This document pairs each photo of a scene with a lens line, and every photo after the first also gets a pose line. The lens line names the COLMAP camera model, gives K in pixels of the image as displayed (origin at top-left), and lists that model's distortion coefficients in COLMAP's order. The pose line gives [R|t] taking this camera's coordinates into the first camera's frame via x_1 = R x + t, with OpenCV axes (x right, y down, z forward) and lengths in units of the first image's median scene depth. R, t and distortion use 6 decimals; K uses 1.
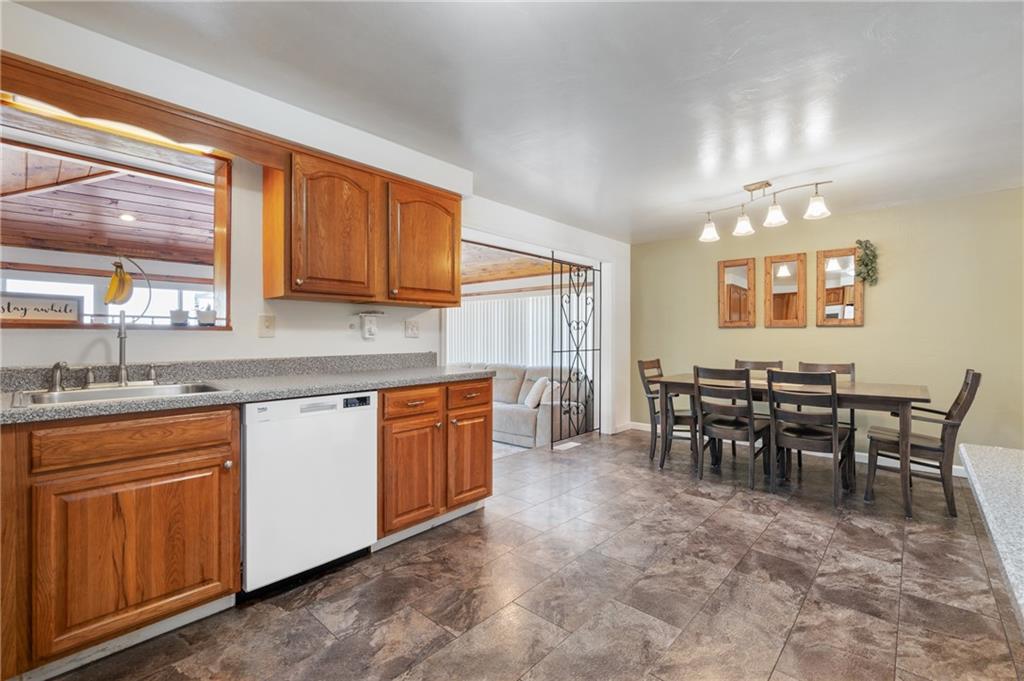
lens RADIAL K [[445.8, 0, 512.0], [0, 445.8, 340.5], [0, 0, 1]] dist [-0.001059, -0.000460]
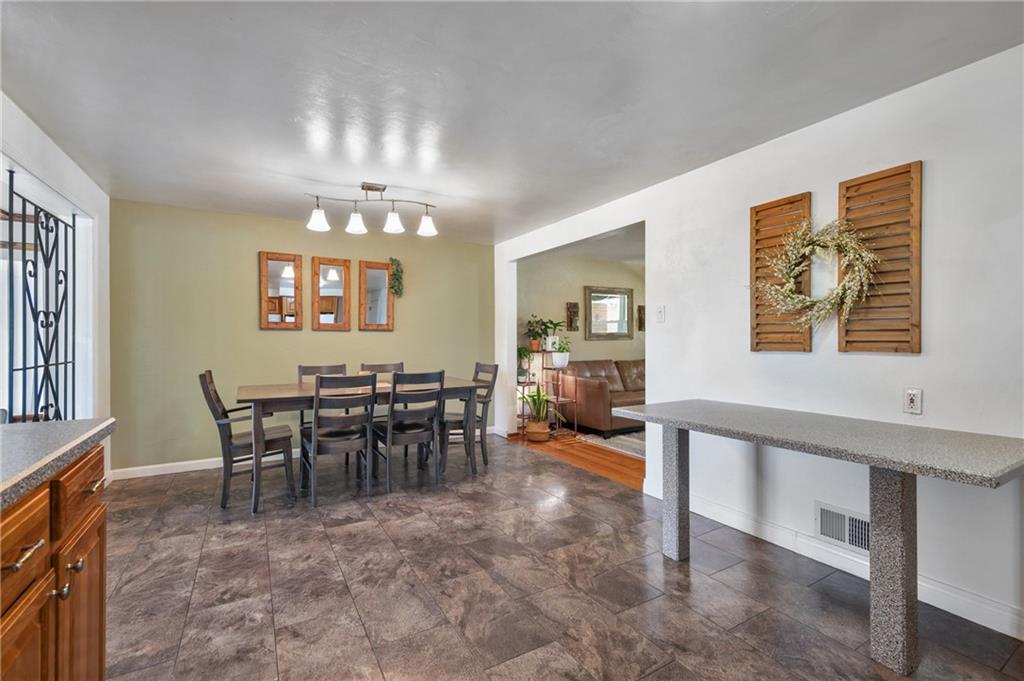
lens RADIAL K [[445.8, 0, 512.0], [0, 445.8, 340.5], [0, 0, 1]] dist [-0.001059, -0.000460]
pose [[0.297615, -0.002839, 0.954682, -0.322460], [0.006375, 0.999979, 0.000987, -0.006950], [-0.954665, 0.005792, 0.297627, 0.444260]]
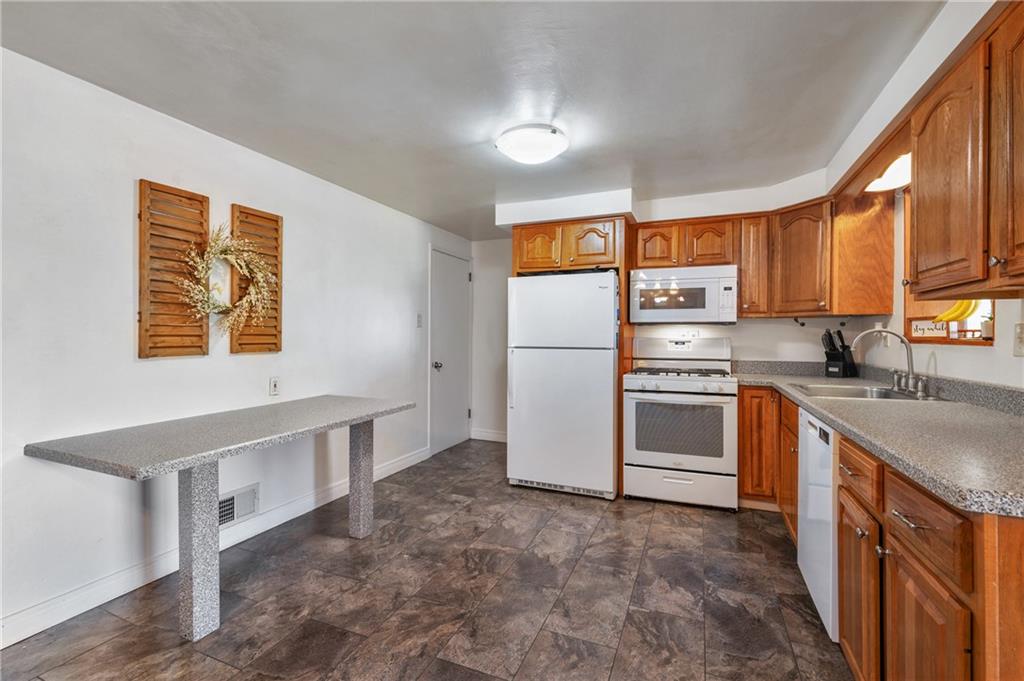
lens RADIAL K [[445.8, 0, 512.0], [0, 445.8, 340.5], [0, 0, 1]] dist [-0.001059, -0.000460]
pose [[-0.943124, -0.004372, -0.332413, 0.305640], [-0.010111, 0.999828, 0.015537, -0.025624], [0.332288, 0.018014, -0.943006, 1.082280]]
